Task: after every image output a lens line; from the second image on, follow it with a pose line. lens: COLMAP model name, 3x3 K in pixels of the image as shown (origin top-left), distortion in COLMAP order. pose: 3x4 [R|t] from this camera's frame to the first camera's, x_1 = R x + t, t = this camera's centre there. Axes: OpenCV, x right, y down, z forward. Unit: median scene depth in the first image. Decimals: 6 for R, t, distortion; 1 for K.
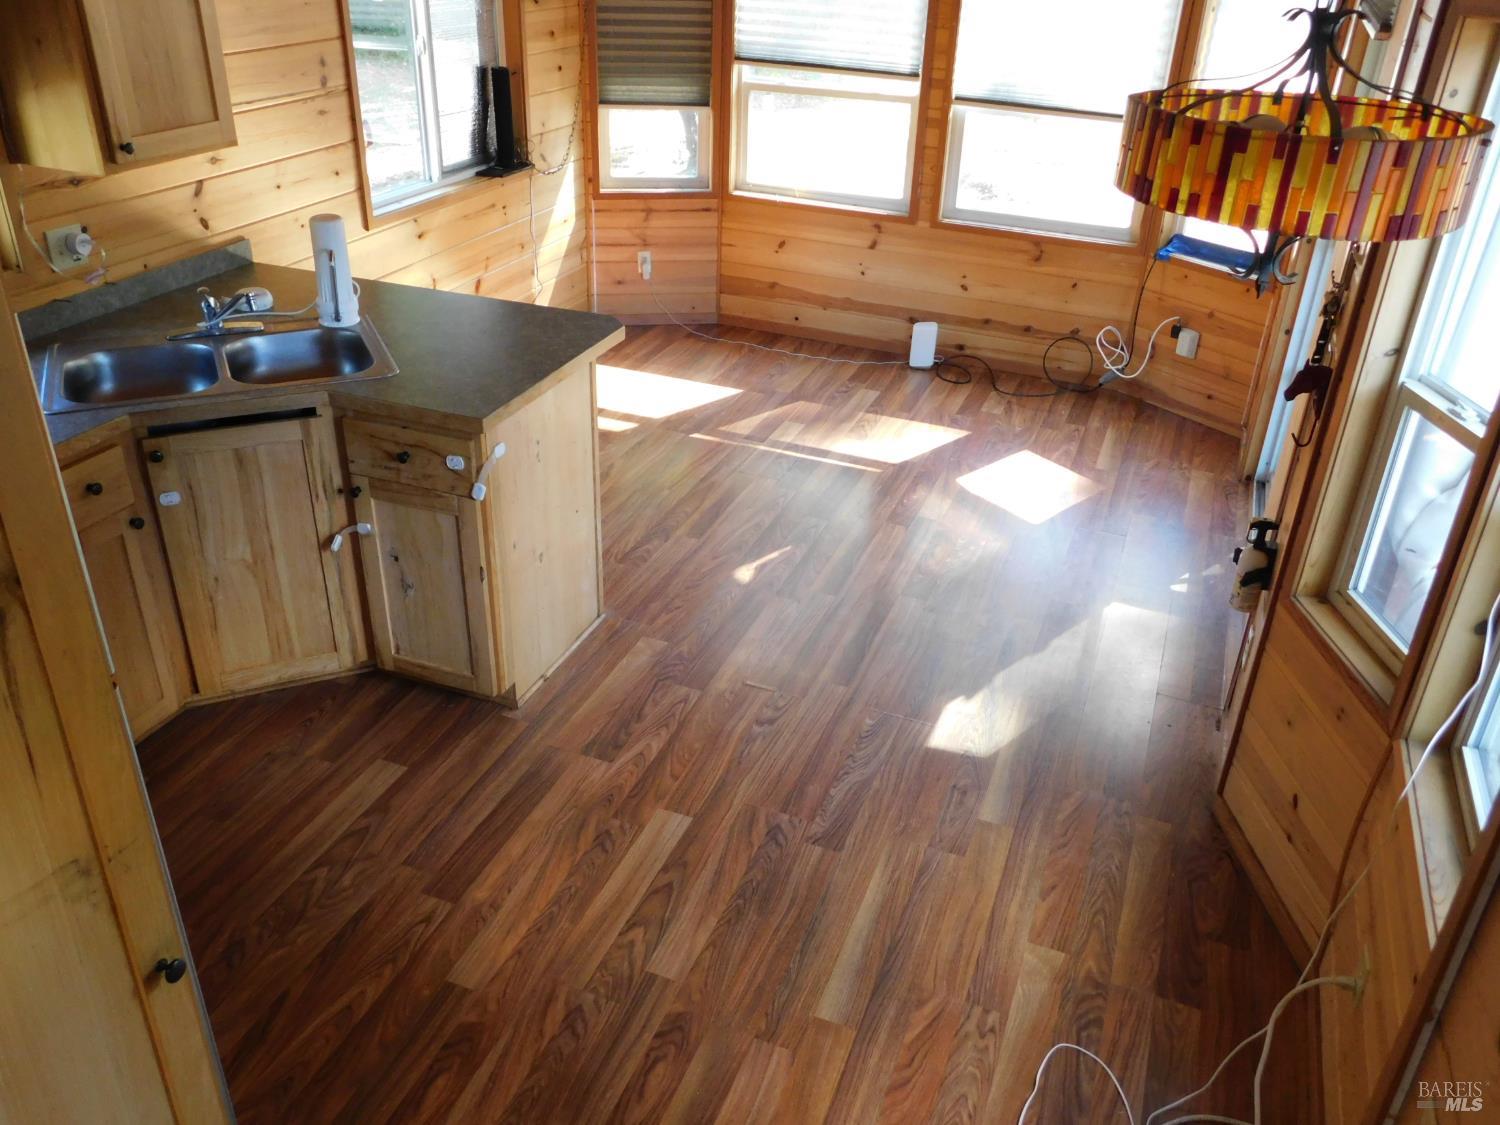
lens RADIAL K [[1225.2, 0, 751.9], [0, 1225.2, 562.8], [0, 0, 1]] dist [0.011110, 0.009393]
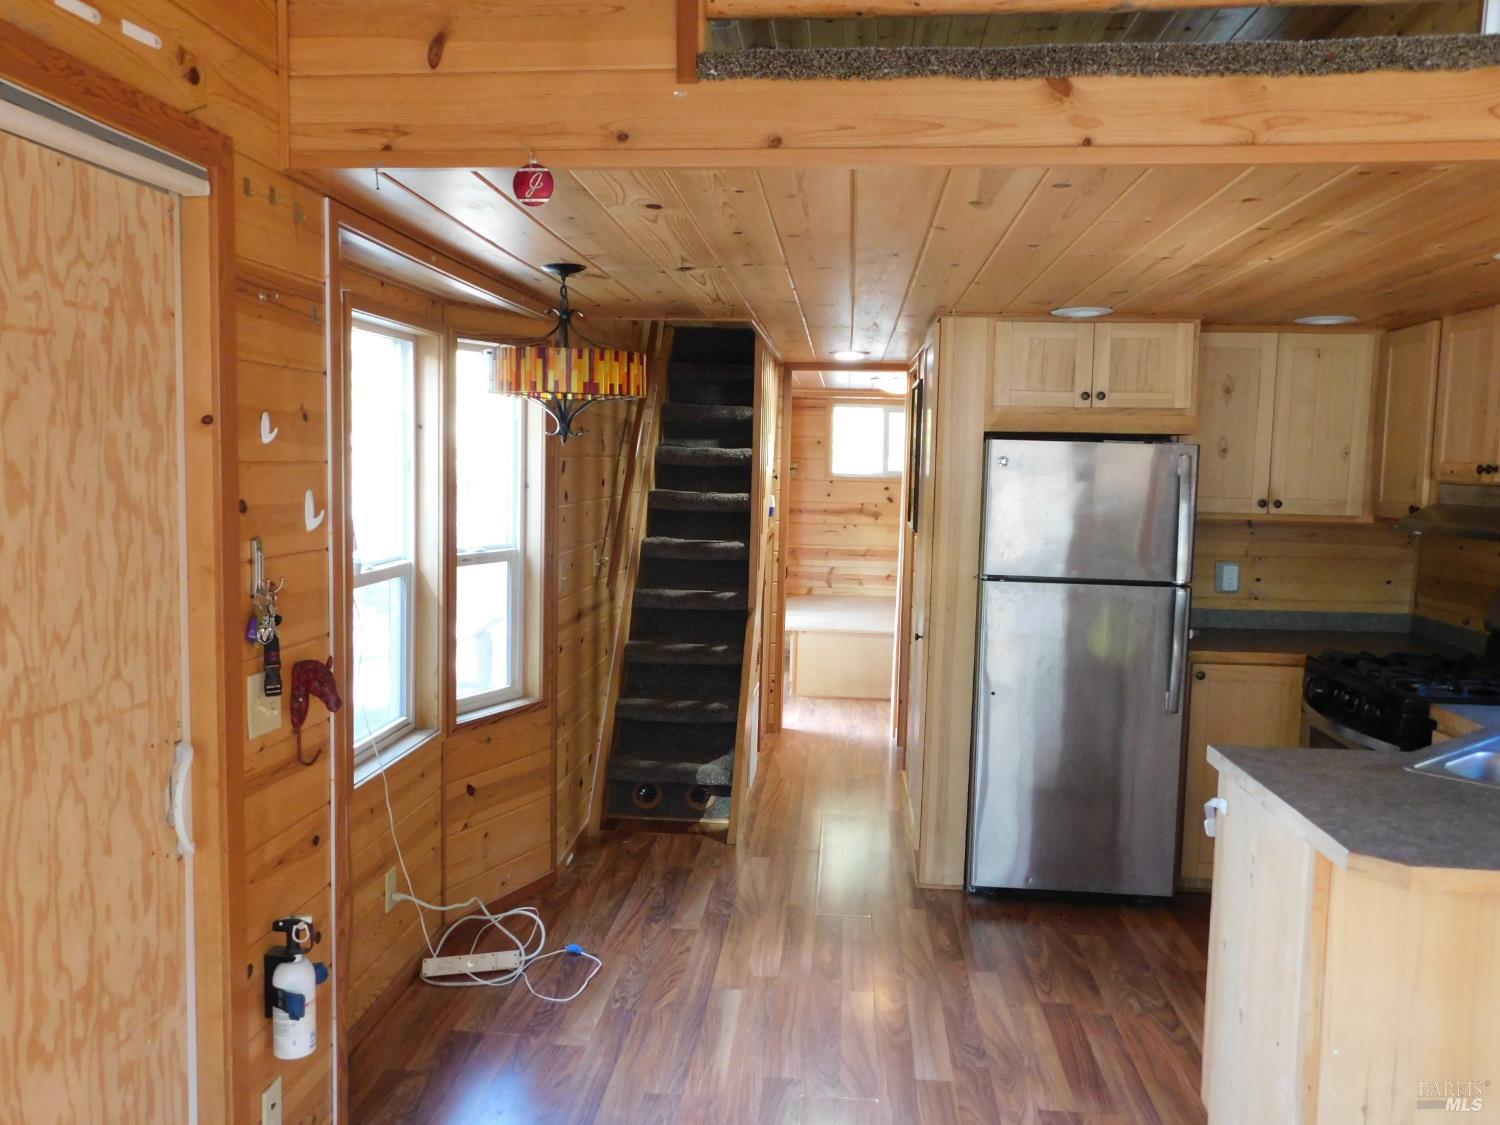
lens RADIAL K [[1225.2, 0, 749.7], [0, 1225.2, 563.1], [0, 0, 1]] dist [0.011110, 0.009393]
pose [[-0.958214, -0.037141, -0.283632, 0.423572], [-0.188898, 0.826750, 0.529907, -0.714913], [0.214812, 0.561342, -0.799219, 1.707505]]
